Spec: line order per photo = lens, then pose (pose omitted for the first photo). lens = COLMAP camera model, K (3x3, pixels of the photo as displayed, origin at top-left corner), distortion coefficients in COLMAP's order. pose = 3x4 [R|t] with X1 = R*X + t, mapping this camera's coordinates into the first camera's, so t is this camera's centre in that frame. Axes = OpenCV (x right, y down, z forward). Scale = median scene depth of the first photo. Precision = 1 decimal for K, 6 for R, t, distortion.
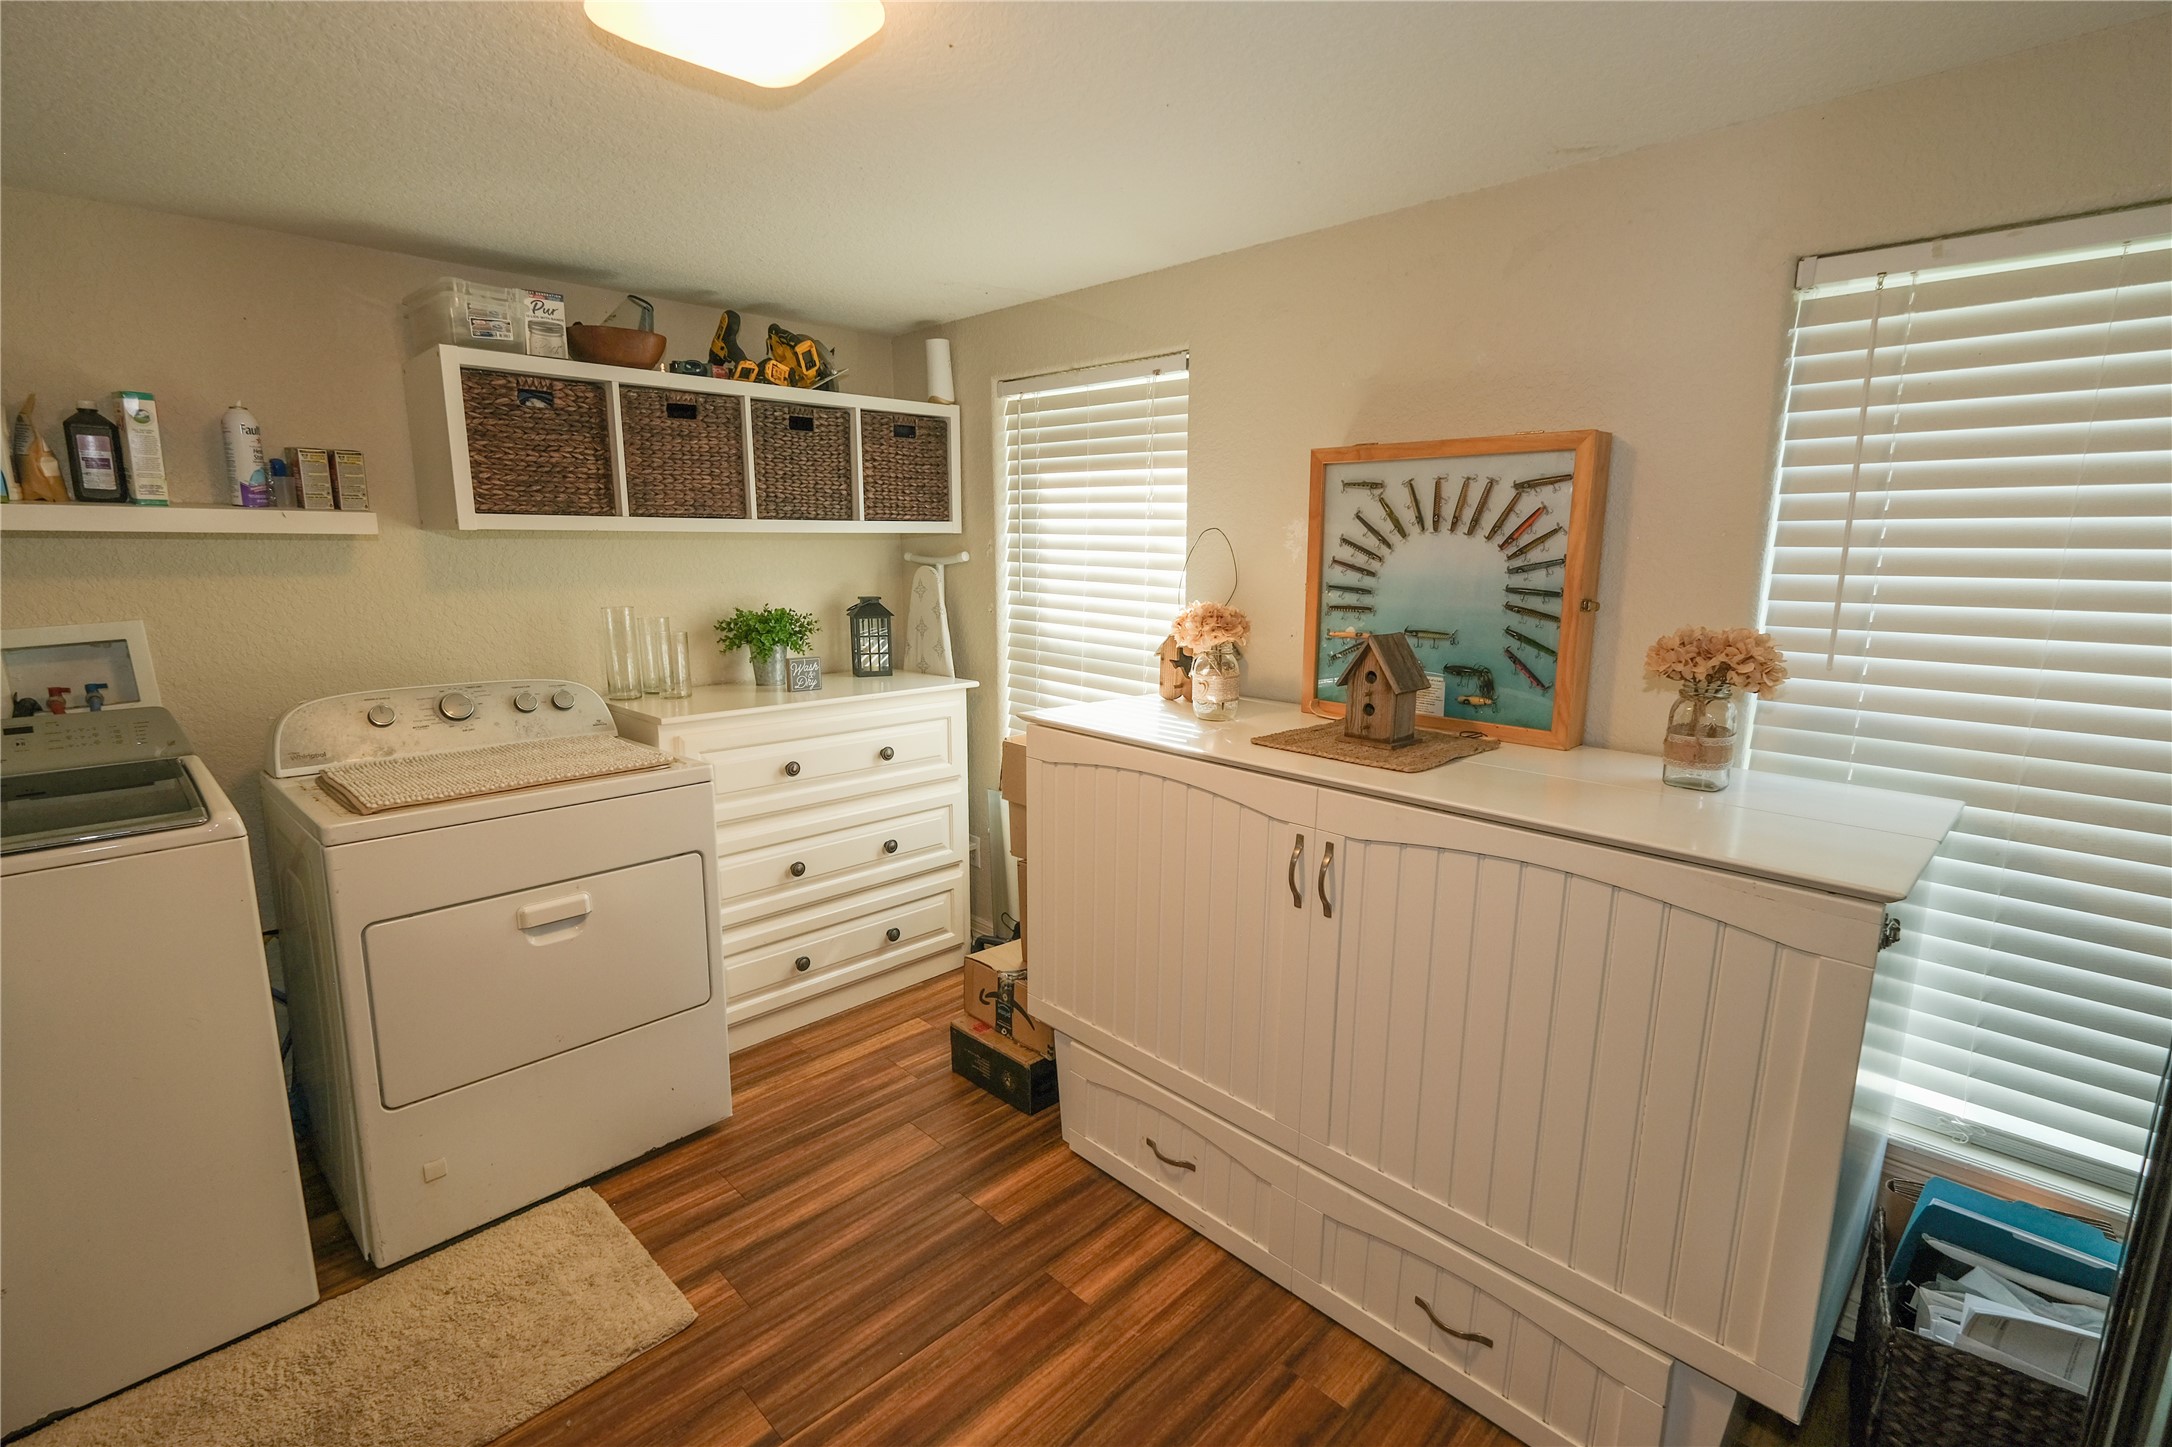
lens RADIAL K [[980.2, 0, 1081.9], [0, 980.2, 724.5], [0, 0, 1]] dist [-0.002315, -0.000758]
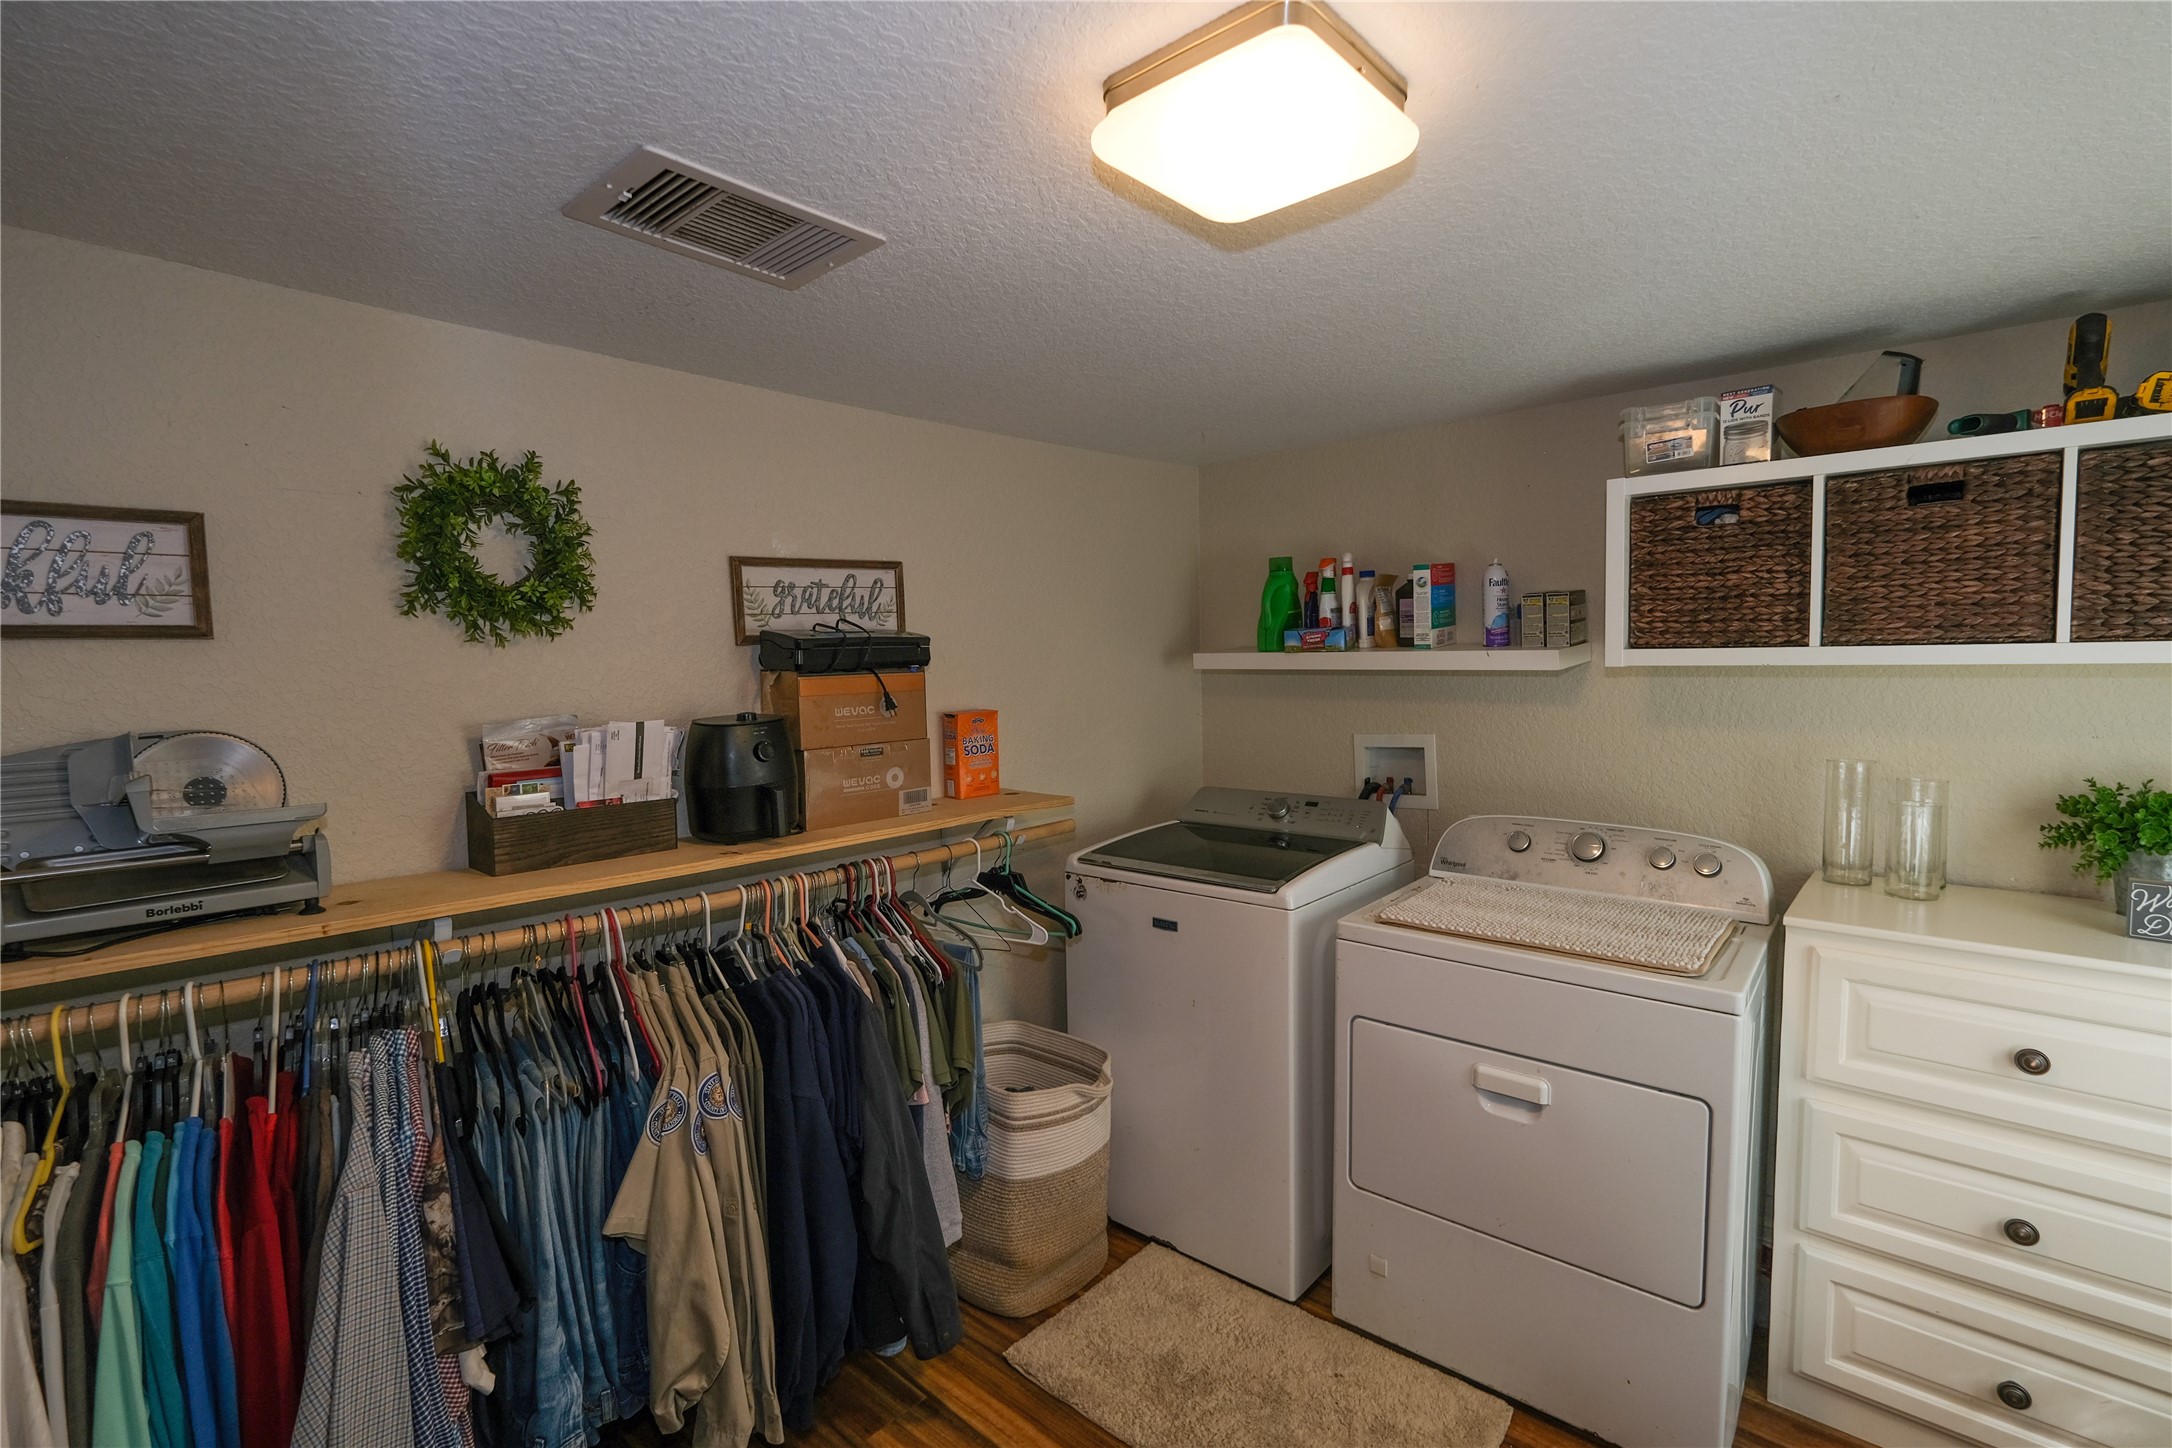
lens RADIAL K [[980.2, 0, 1081.9], [0, 980.2, 725.0], [0, 0, 1]] dist [-0.002315, -0.000758]
pose [[0.054633, 0.067903, -0.996195, 0.280557], [-0.161364, 0.985171, 0.058302, -0.110357], [0.985382, 0.157564, 0.064780, 0.420618]]
